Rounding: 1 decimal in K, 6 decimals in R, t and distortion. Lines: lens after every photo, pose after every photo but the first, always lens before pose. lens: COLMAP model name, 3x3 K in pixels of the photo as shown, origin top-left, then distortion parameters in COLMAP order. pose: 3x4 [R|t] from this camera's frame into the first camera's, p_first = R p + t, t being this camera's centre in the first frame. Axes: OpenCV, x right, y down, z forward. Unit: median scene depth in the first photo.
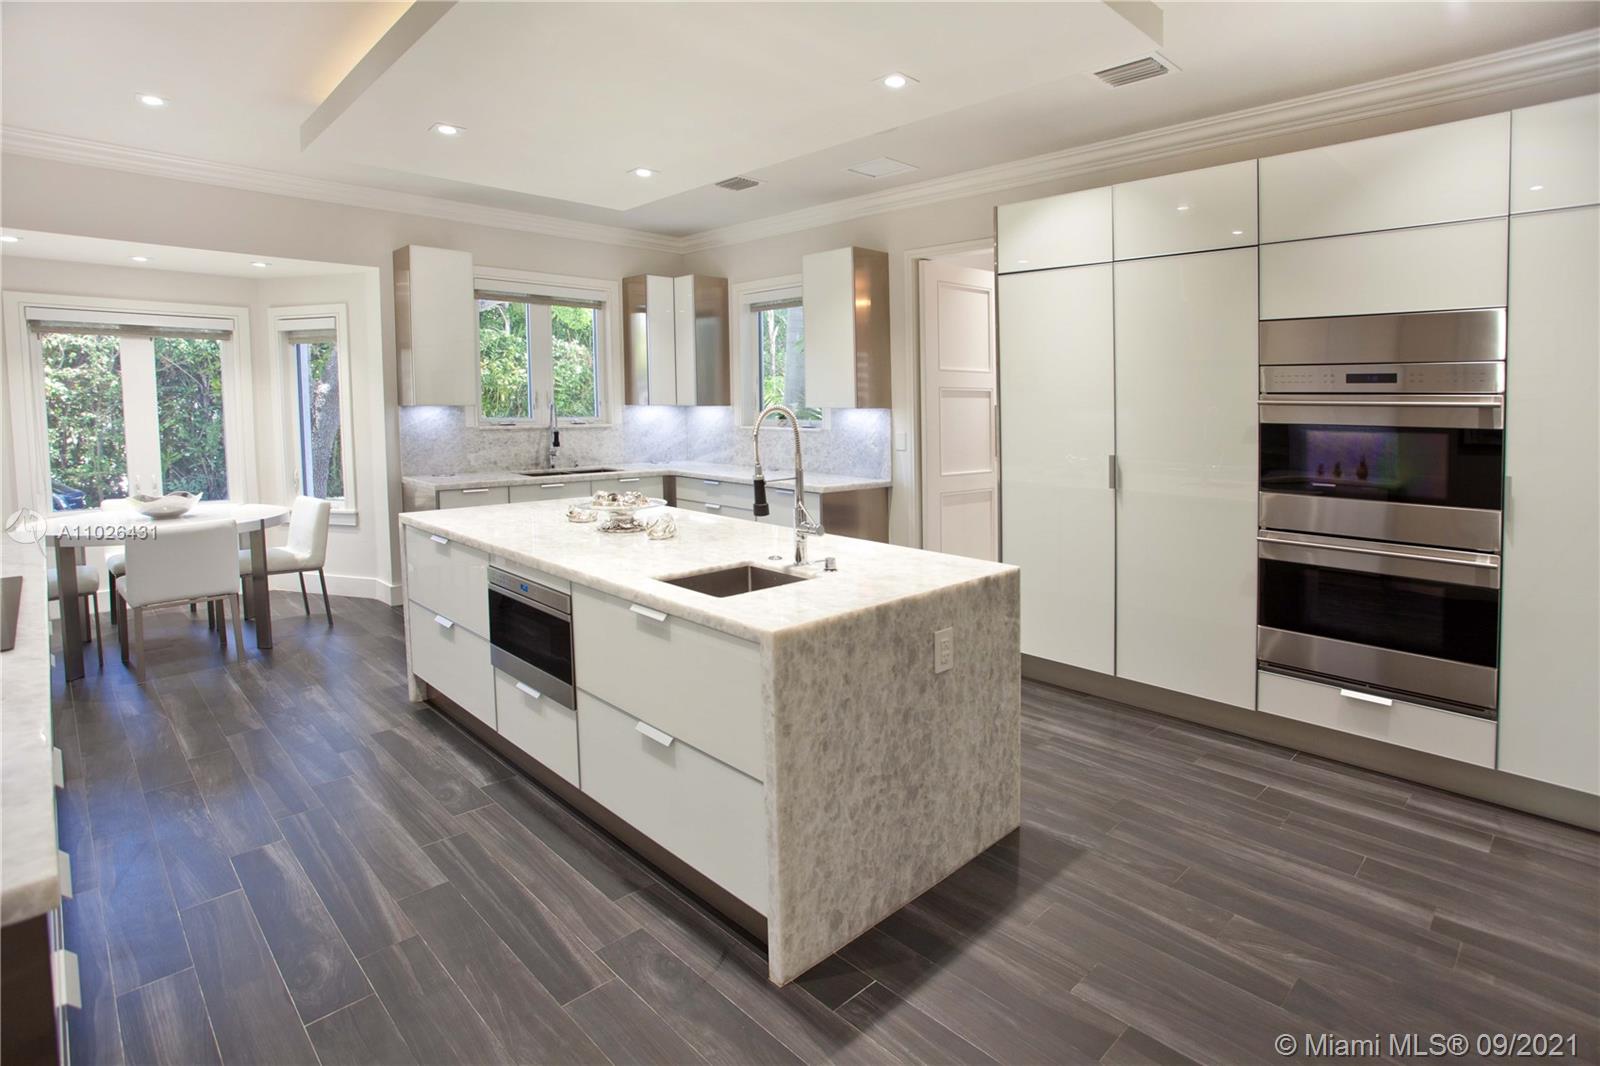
lens RADIAL K [[819.0, 0, 822.0], [0, 819.0, 409.1], [0, 0, 1]] dist [-0.020454, 0.001031]
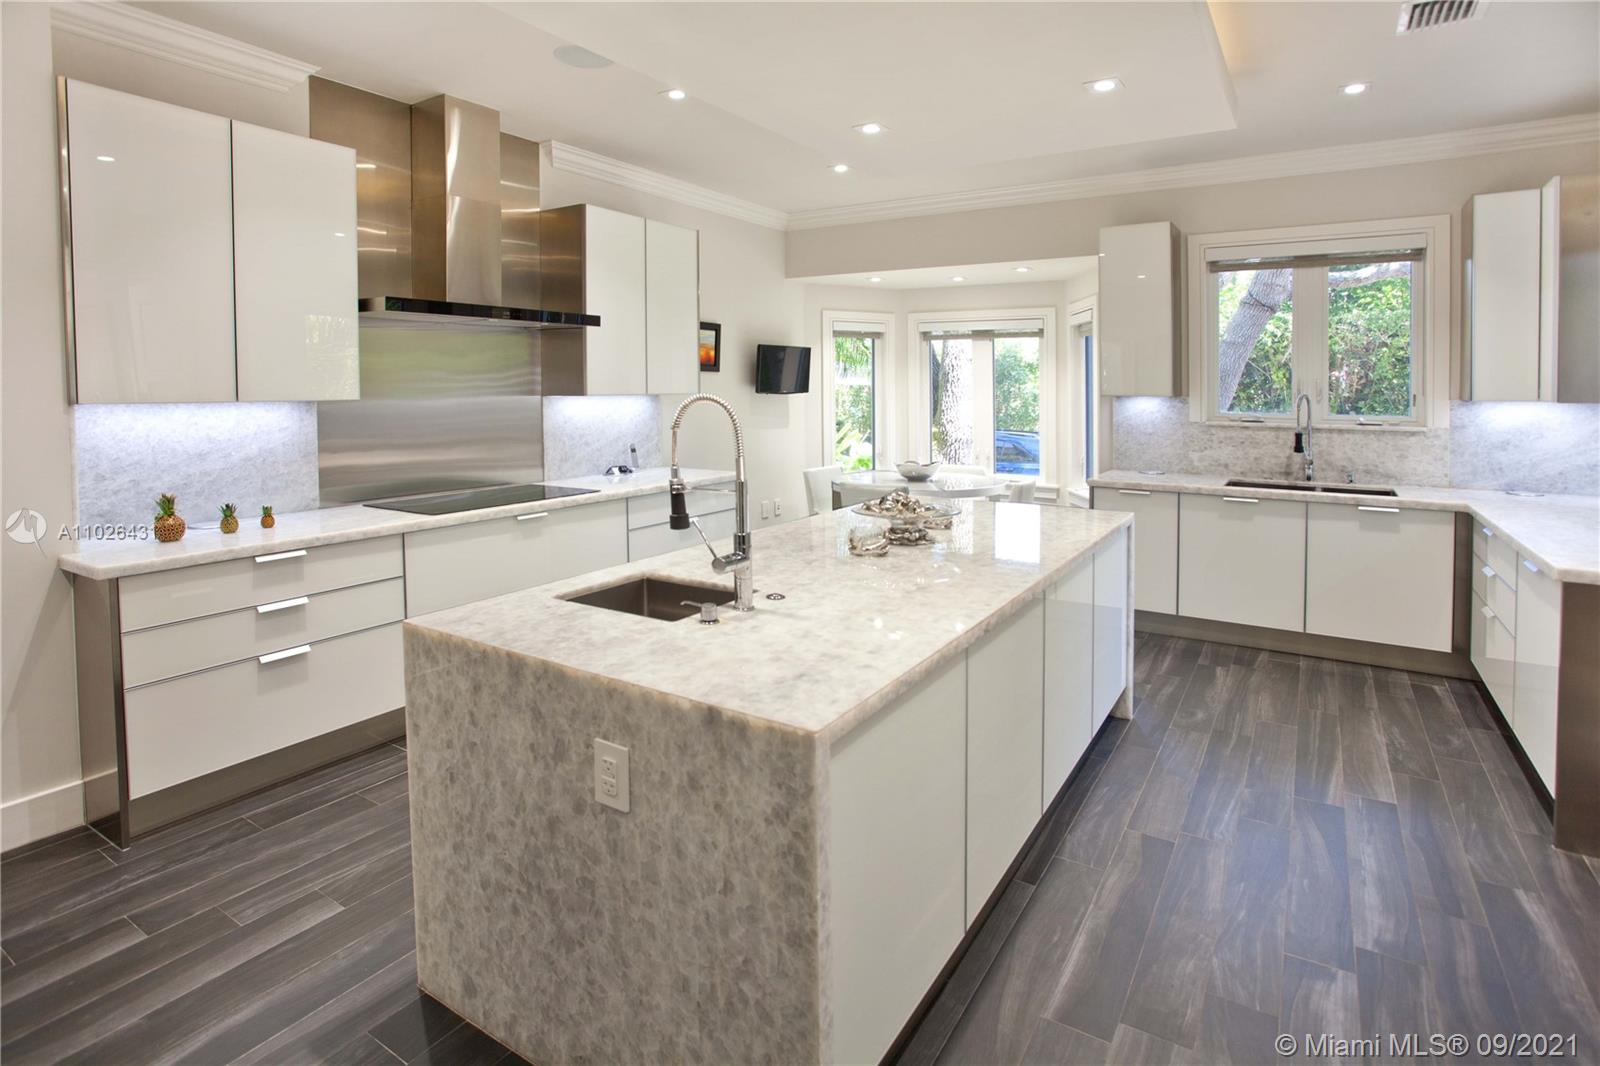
lens RADIAL K [[819.0, 0, 803.2], [0, 819.0, 407.1], [0, 0, 1]] dist [-0.020454, 0.001031]
pose [[0.228215, 0.025674, -0.973272, 0.467304], [-0.017259, 0.999602, 0.022321, -0.008252], [0.973458, 0.011704, 0.228567, 0.577728]]
